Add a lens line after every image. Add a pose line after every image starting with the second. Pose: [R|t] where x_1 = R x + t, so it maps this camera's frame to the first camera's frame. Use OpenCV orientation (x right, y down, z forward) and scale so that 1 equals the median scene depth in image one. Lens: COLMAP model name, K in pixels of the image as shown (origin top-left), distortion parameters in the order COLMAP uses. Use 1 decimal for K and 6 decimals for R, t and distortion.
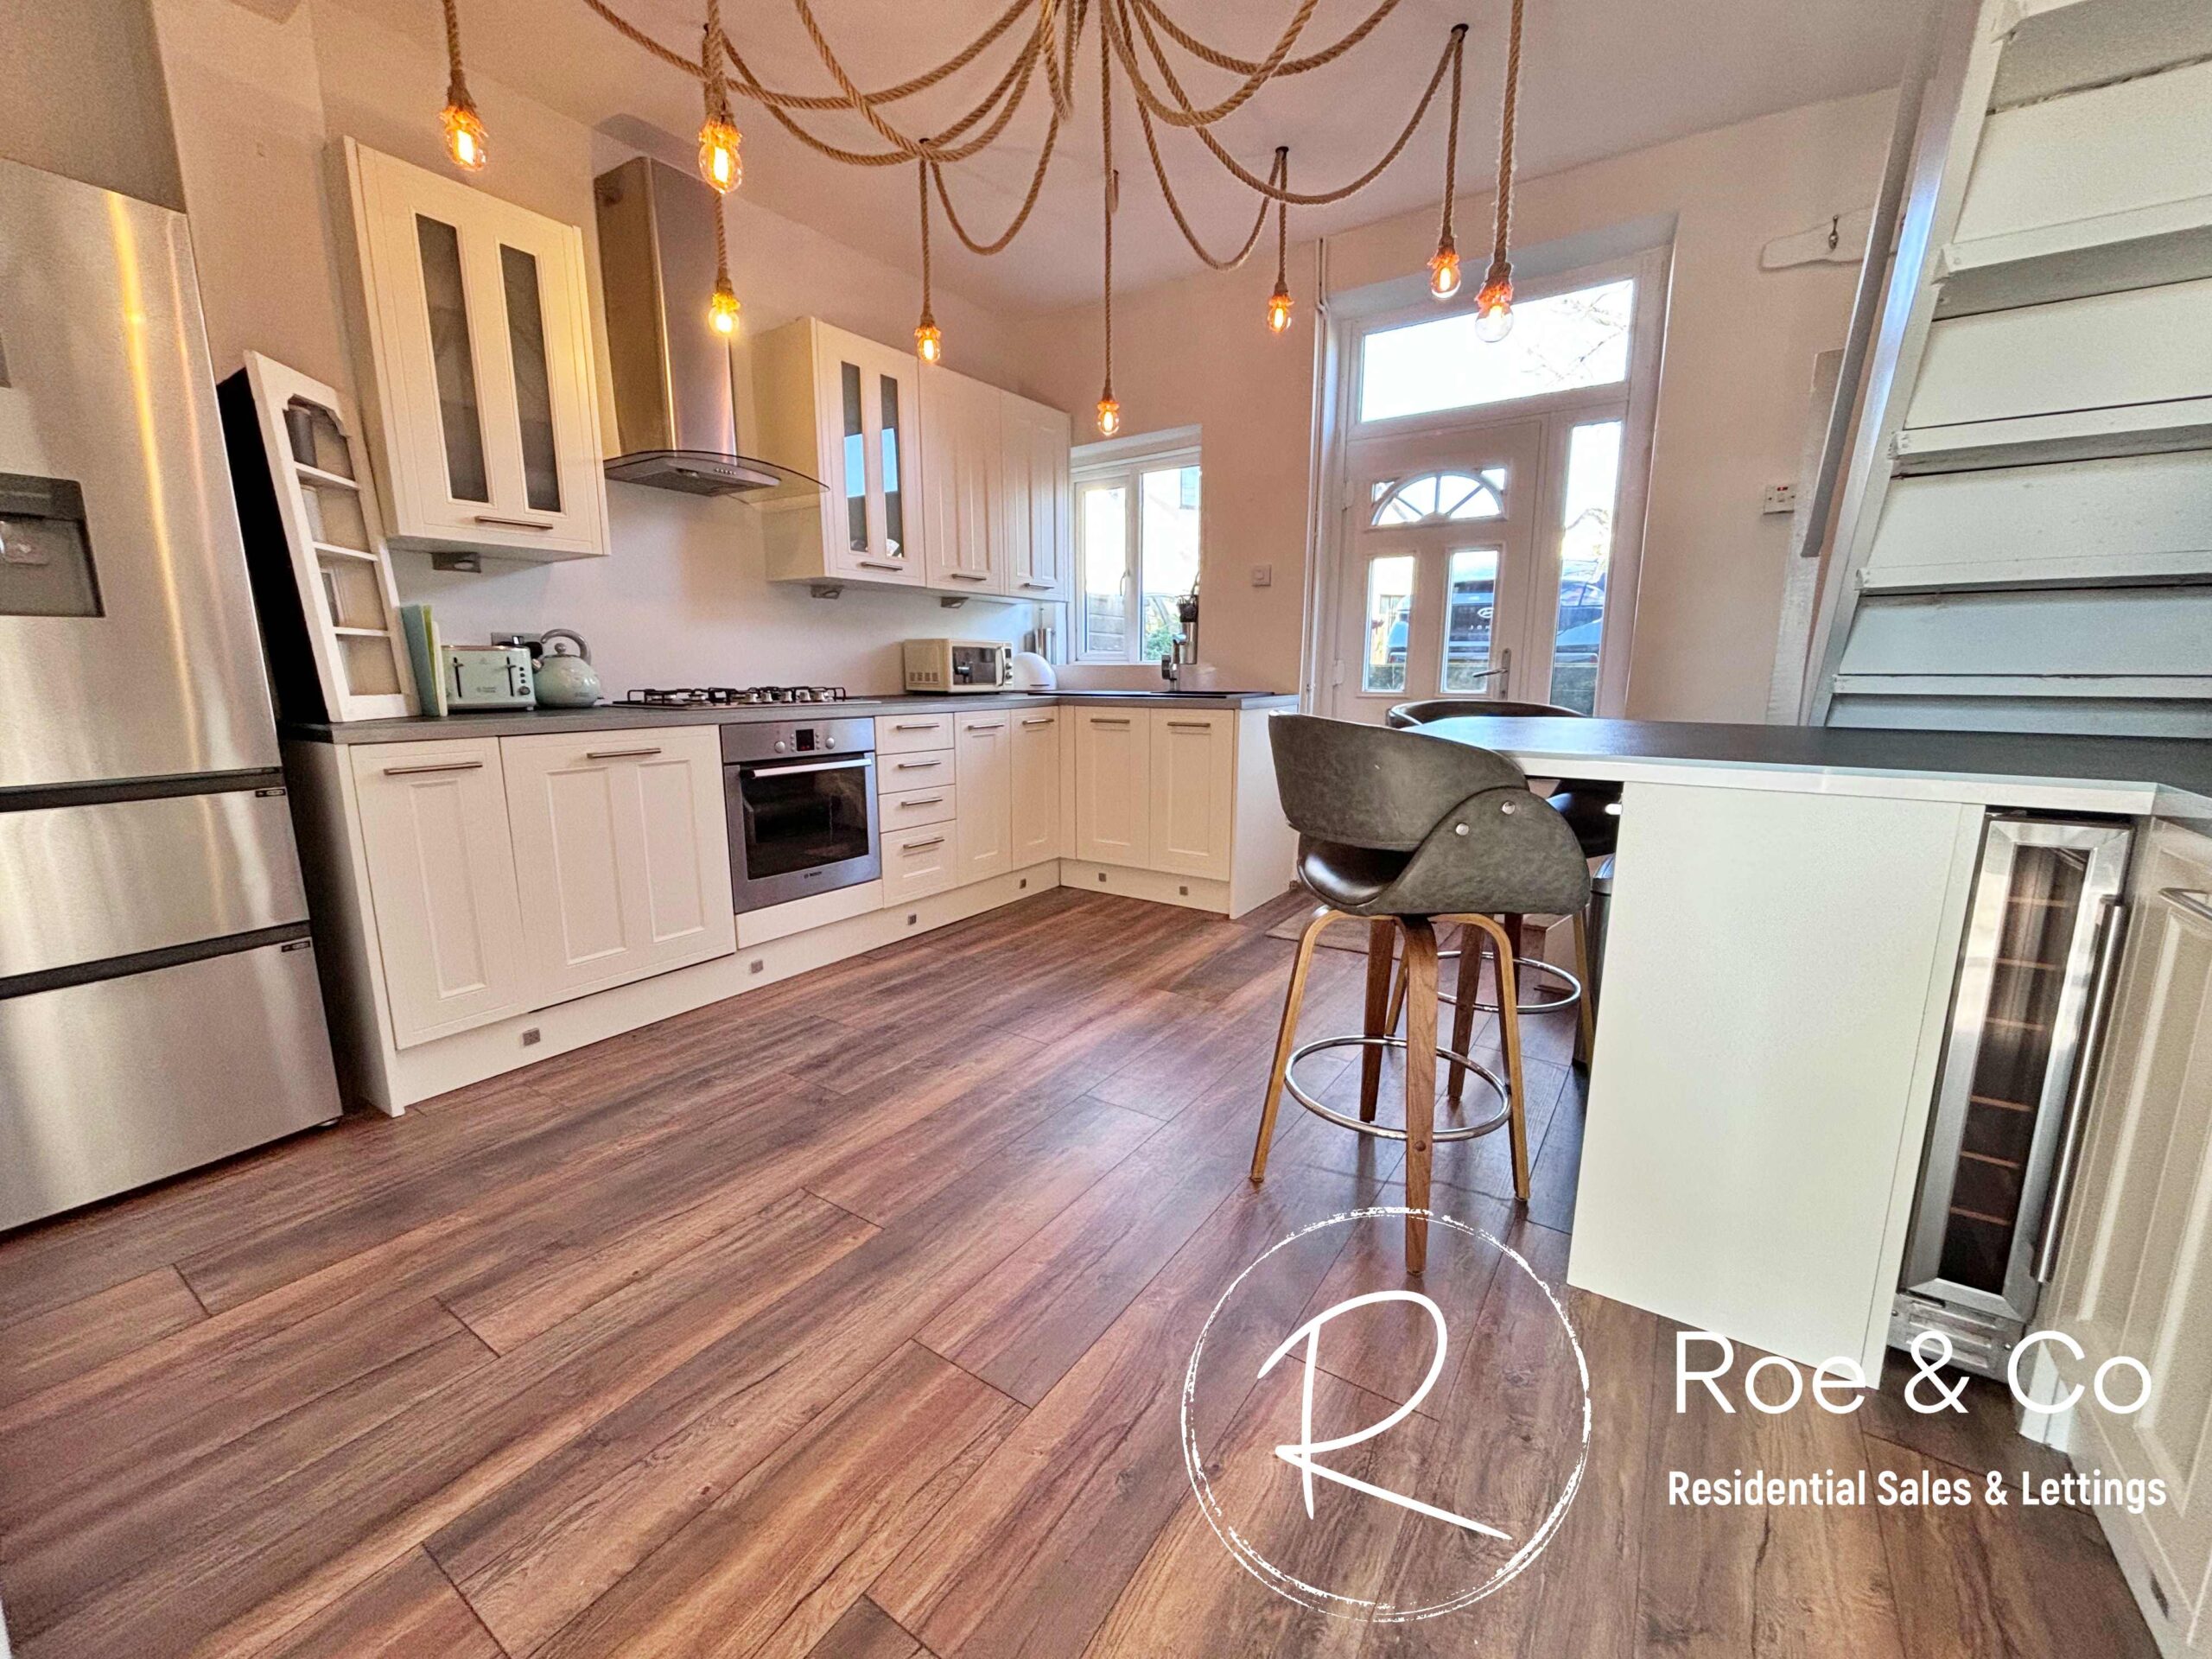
lens RADIAL K [[891.0, 0, 1103.1], [0, 891.0, 838.0], [0, 0, 1]] dist [0.000129, 0.000271]
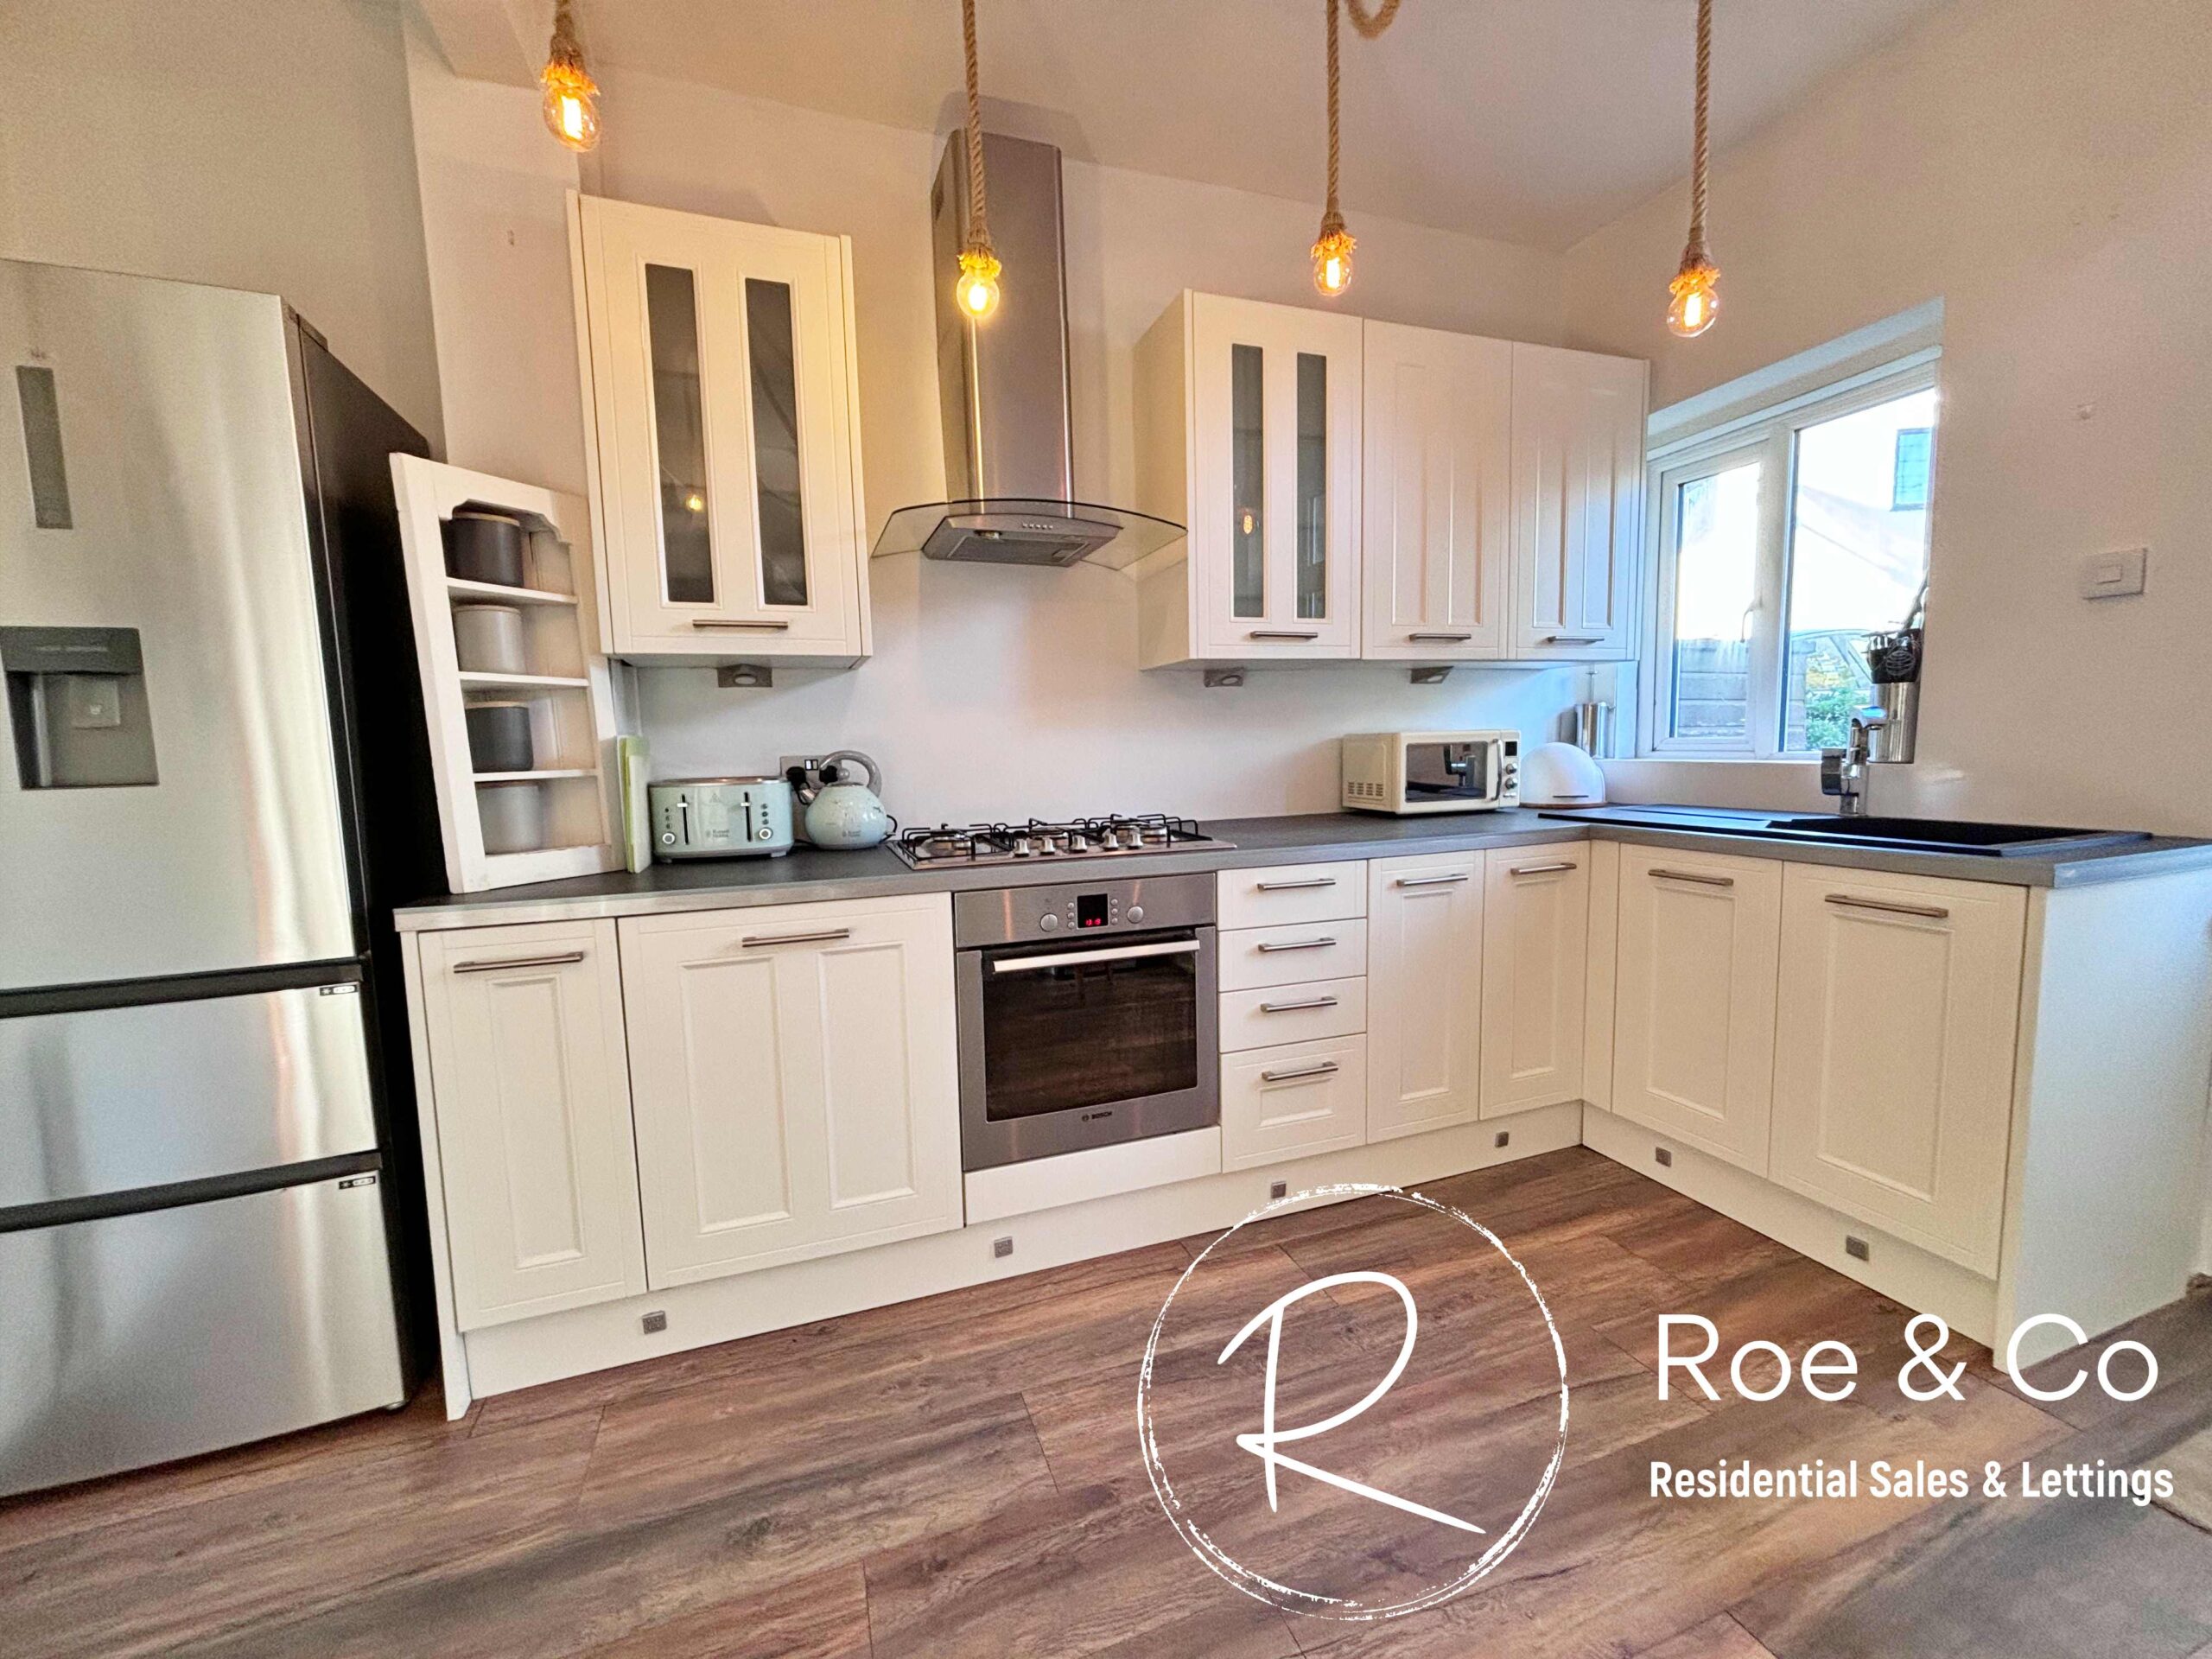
lens RADIAL K [[891.0, 0, 1105.1], [0, 891.0, 835.1], [0, 0, 1]] dist [0.000129, 0.000271]
pose [[0.807040, 0.036761, -0.589351, 0.045691], [-0.083604, 0.995120, -0.052413, -0.117159], [0.584548, 0.091572, 0.806175, 0.430415]]
